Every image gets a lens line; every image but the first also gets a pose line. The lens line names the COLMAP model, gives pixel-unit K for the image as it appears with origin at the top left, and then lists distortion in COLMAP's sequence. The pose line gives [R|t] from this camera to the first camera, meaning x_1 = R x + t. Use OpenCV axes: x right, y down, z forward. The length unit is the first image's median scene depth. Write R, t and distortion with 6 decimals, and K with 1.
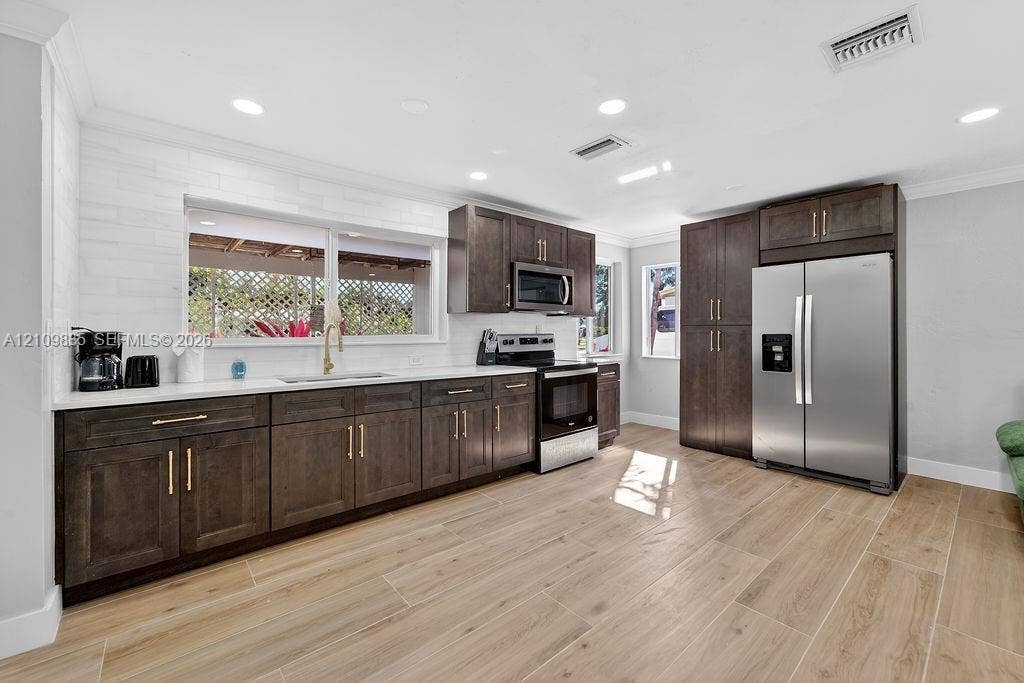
lens RADIAL K [[427.3, 0, 509.4], [0, 427.3, 332.8], [0, 0, 1]] dist [-0.034544, 0.026086]
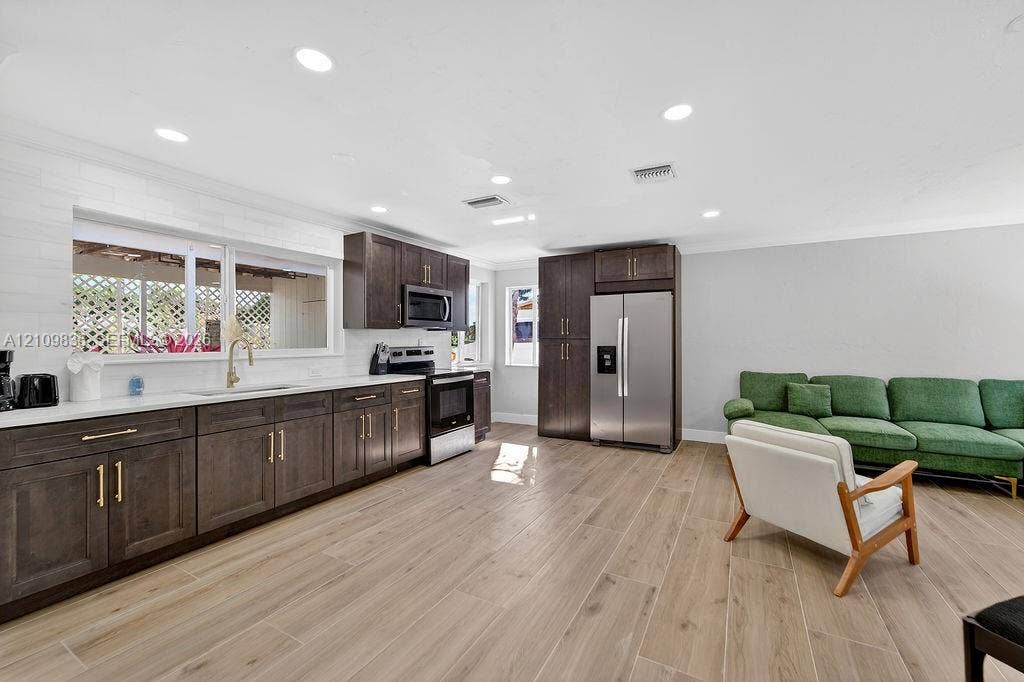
lens RADIAL K [[426.7, 0, 512.0], [0, 426.7, 341.0], [0, 0, 1]] dist [-0.001391, 0.009272]
pose [[0.940415, -0.001052, 0.340027, -0.139733], [0.001955, 0.999995, -0.002313, -0.013167], [-0.340023, 0.002840, 0.940413, -0.222612]]
